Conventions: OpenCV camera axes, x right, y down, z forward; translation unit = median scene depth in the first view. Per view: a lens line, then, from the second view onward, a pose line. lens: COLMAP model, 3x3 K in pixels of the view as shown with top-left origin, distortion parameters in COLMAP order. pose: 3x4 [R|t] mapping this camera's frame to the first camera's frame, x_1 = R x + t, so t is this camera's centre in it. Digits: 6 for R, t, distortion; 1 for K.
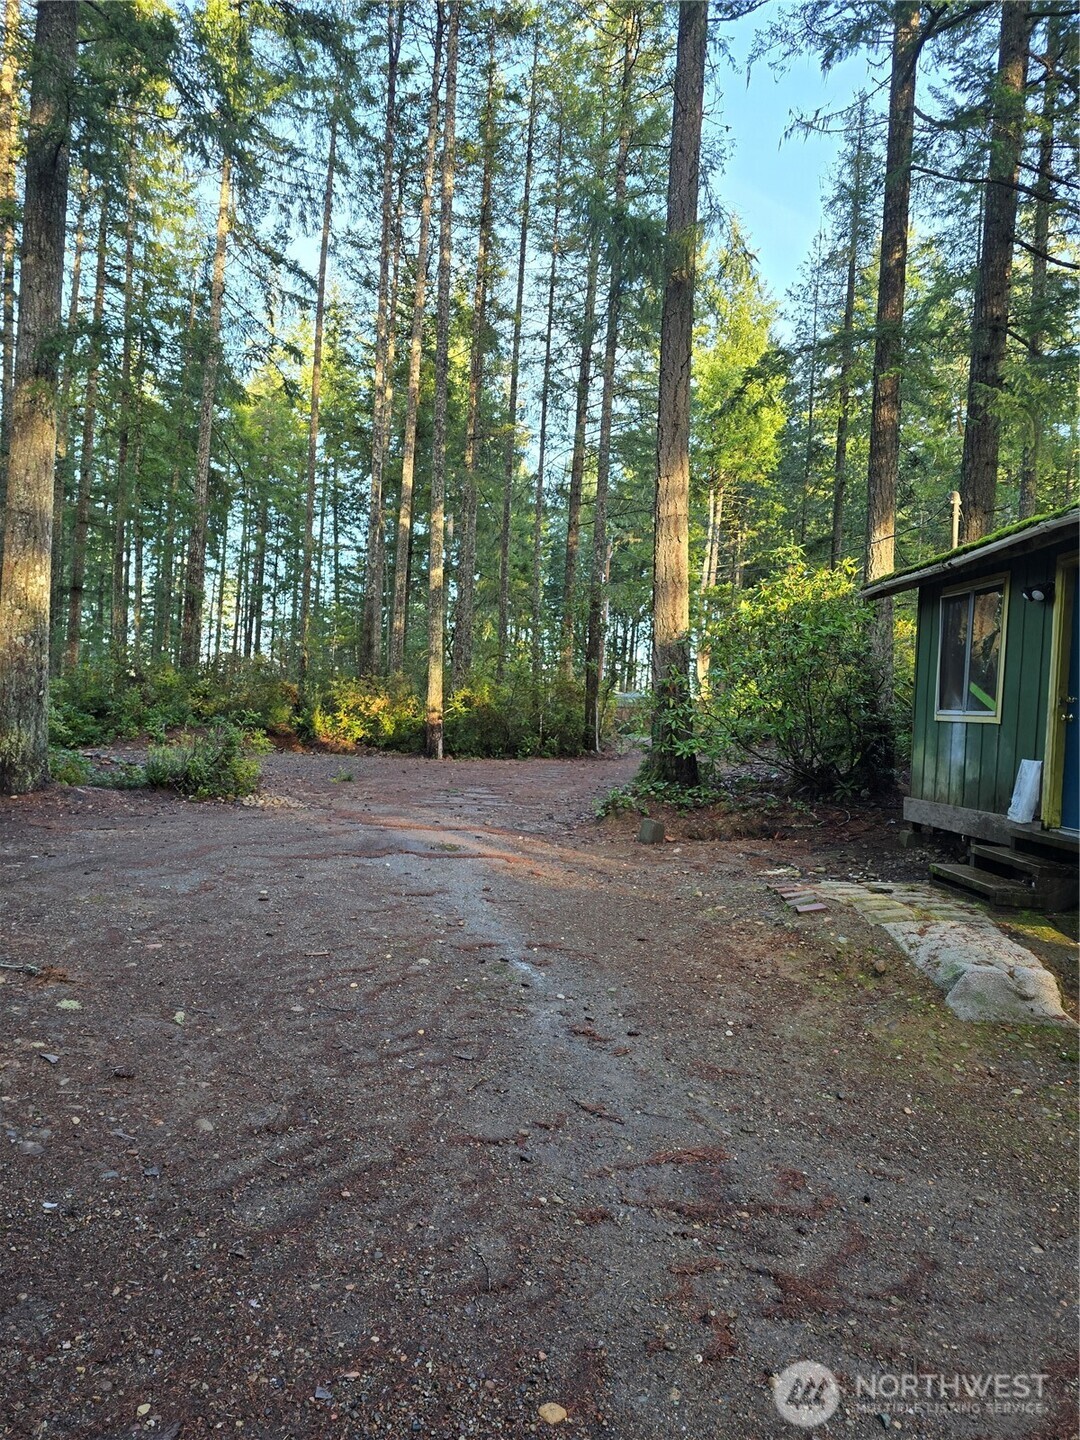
lens RADIAL K [[962.1, 0, 540.0], [0, 962.1, 720.5], [0, 0, 1]] dist [0.003547, -0.000491]
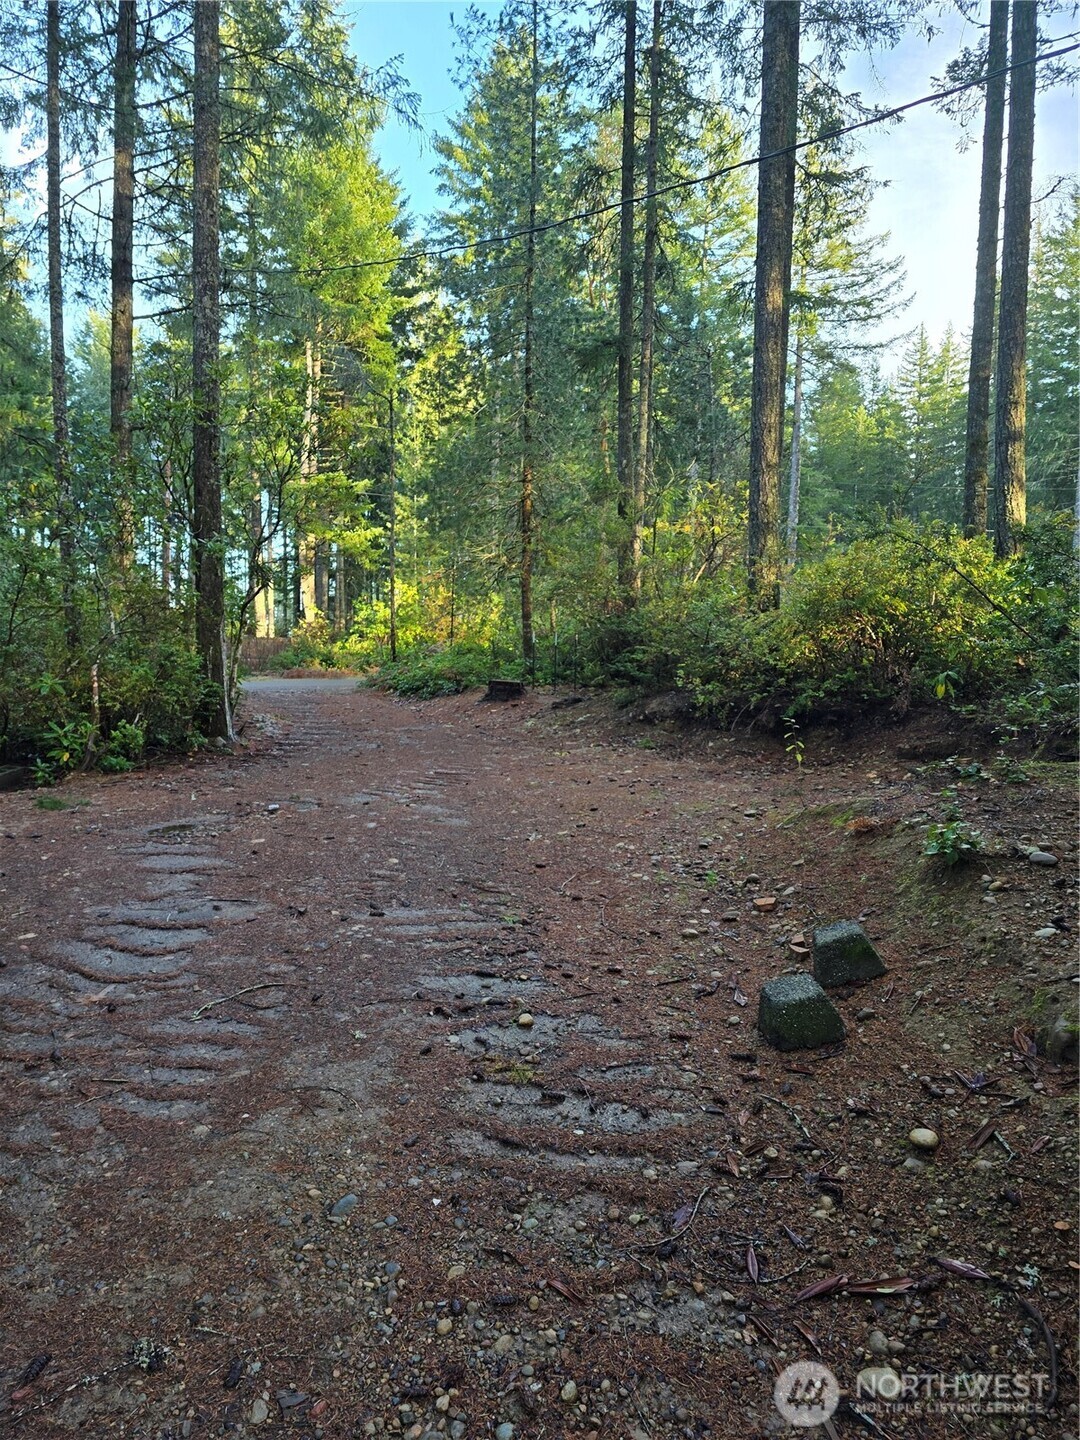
lens RADIAL K [[962.1, 0, 538.8], [0, 962.1, 718.9], [0, 0, 1]] dist [0.003547, -0.000491]
pose [[0.899862, -0.071367, 0.430297, -0.005993], [0.042761, 0.996206, 0.075802, -0.006367], [-0.434074, -0.049811, 0.899499, 0.527612]]
